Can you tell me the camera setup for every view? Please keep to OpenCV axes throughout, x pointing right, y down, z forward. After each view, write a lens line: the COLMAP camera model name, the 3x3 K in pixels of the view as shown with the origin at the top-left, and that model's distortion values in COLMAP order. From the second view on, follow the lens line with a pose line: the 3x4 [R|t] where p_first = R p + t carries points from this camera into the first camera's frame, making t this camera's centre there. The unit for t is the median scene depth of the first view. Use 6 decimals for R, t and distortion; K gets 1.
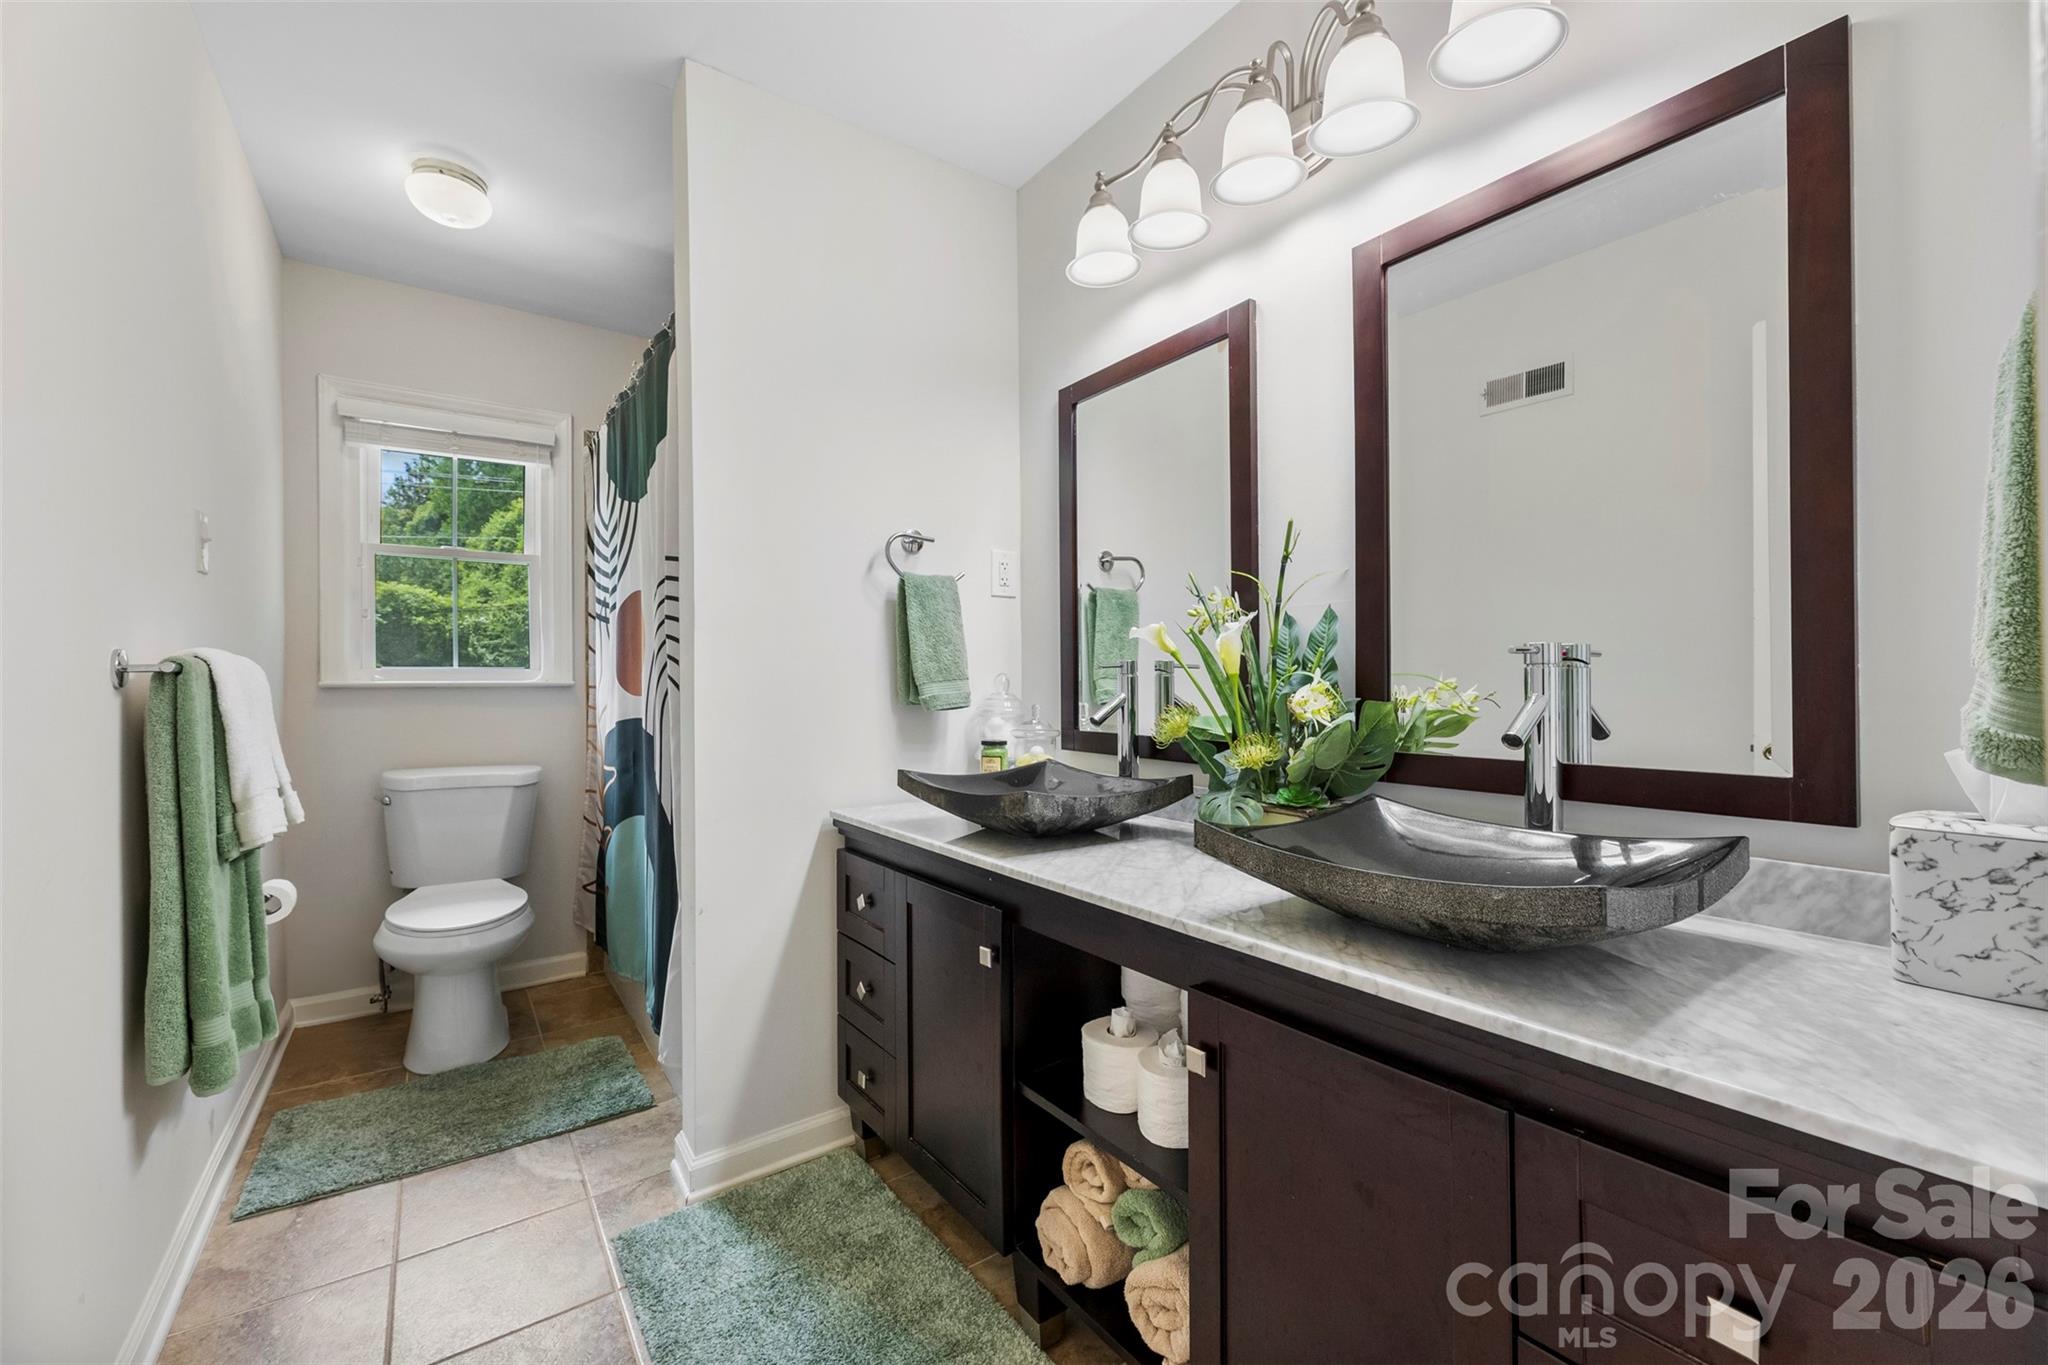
lens RADIAL K [[827.3, 0, 1028.4], [0, 827.3, 684.2], [0, 0, 1]] dist [0.000318, 0.000803]
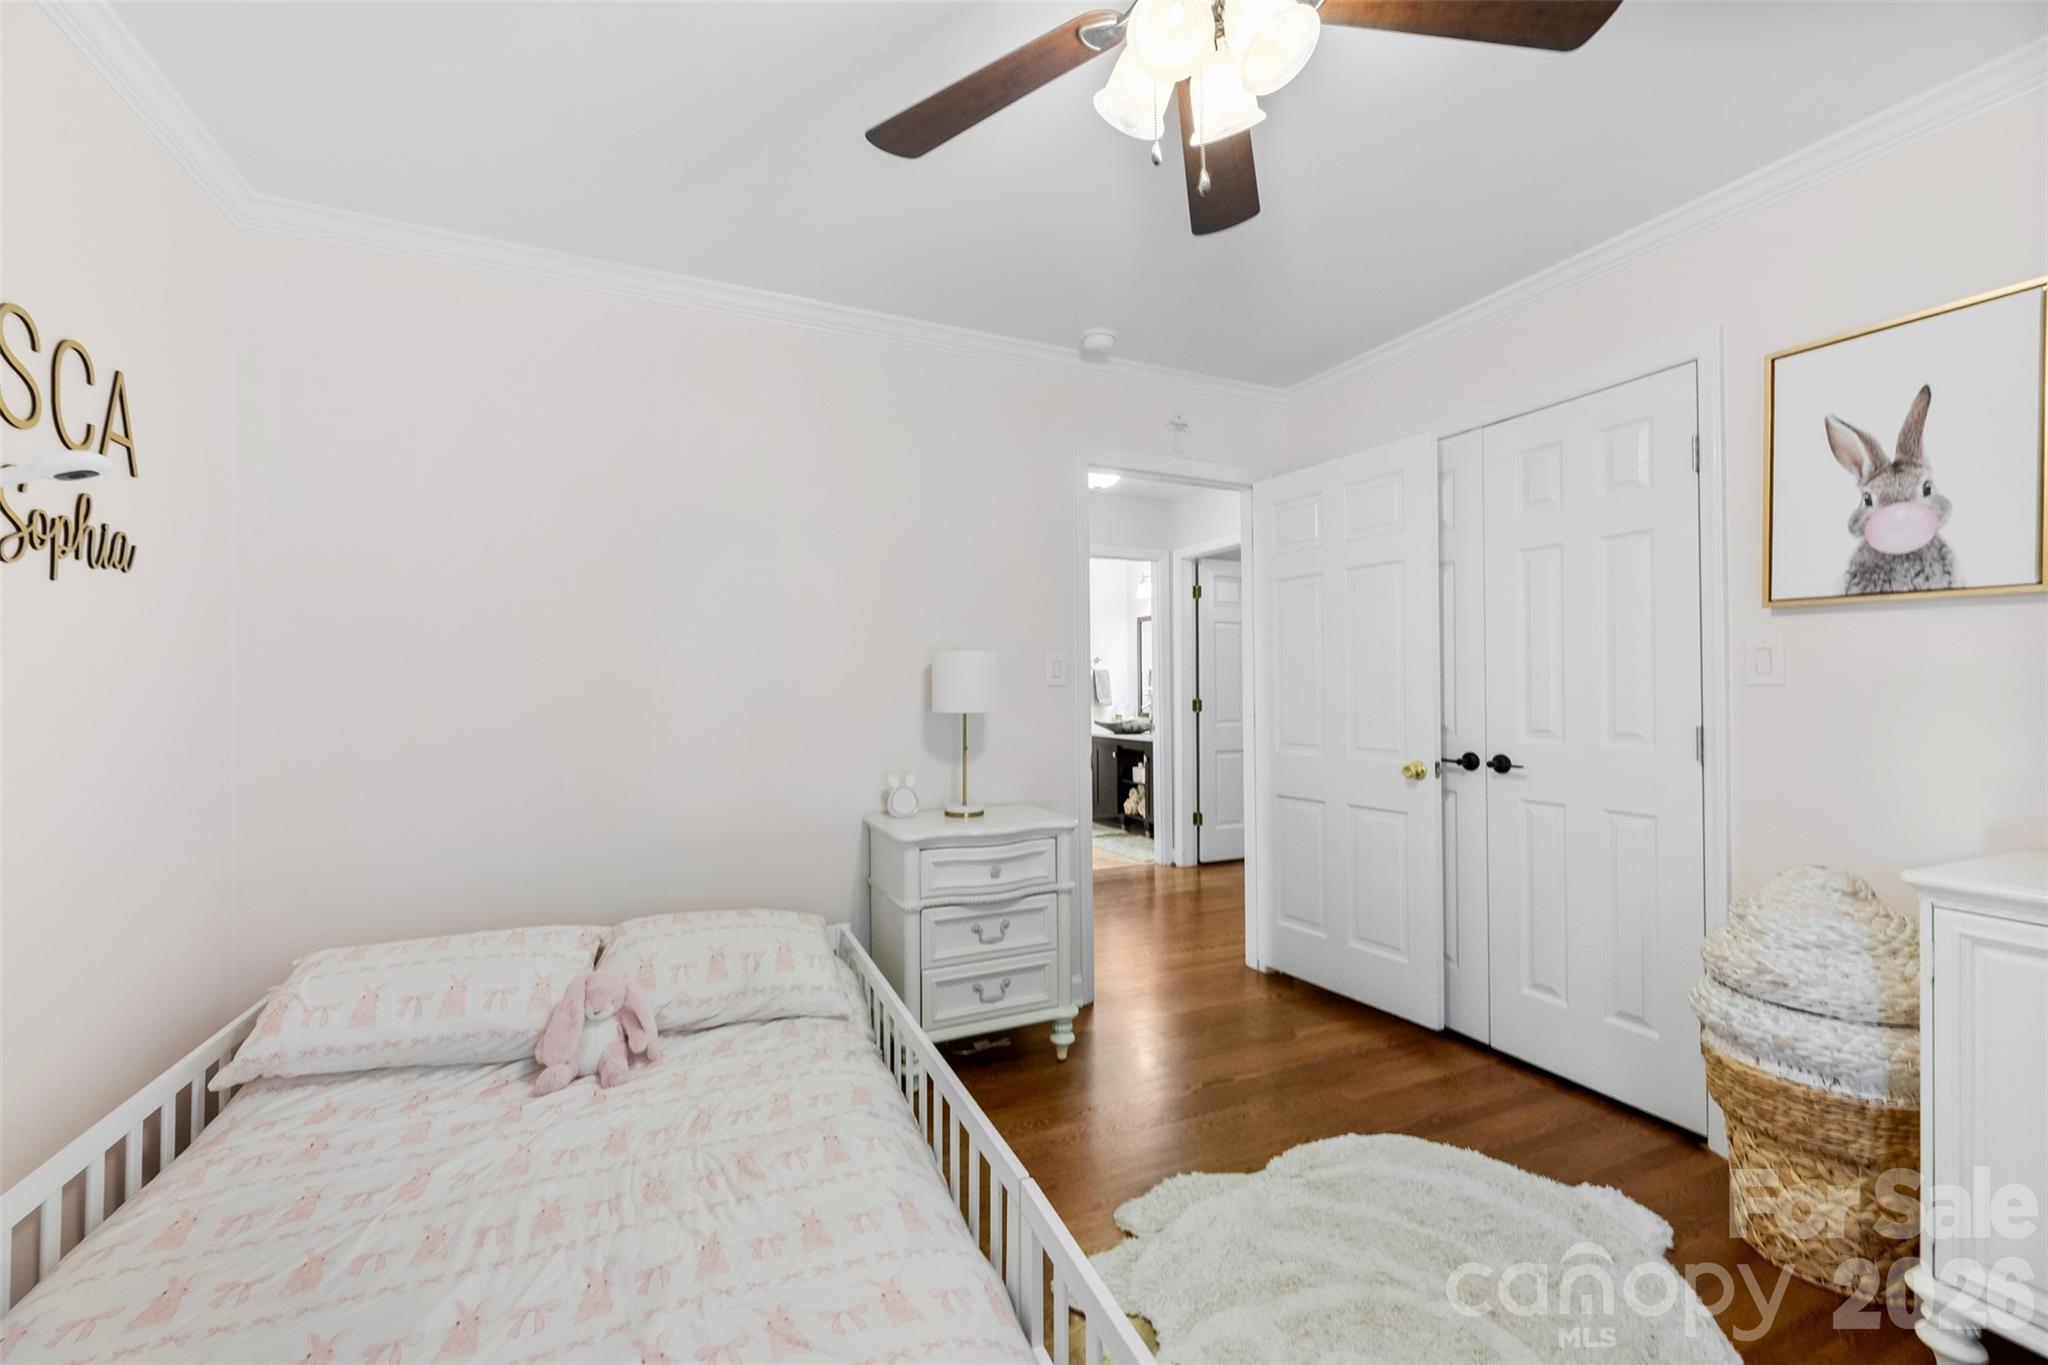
lens RADIAL K [[827.3, 0, 1023.0], [0, 827.3, 674.2], [0, 0, 1]] dist [0.000318, 0.000803]
pose [[0.982247, 0.004409, -0.187539, 0.239149], [-0.005549, 0.999969, -0.005559, -0.092248], [0.187508, 0.006501, 0.982242, -2.804413]]
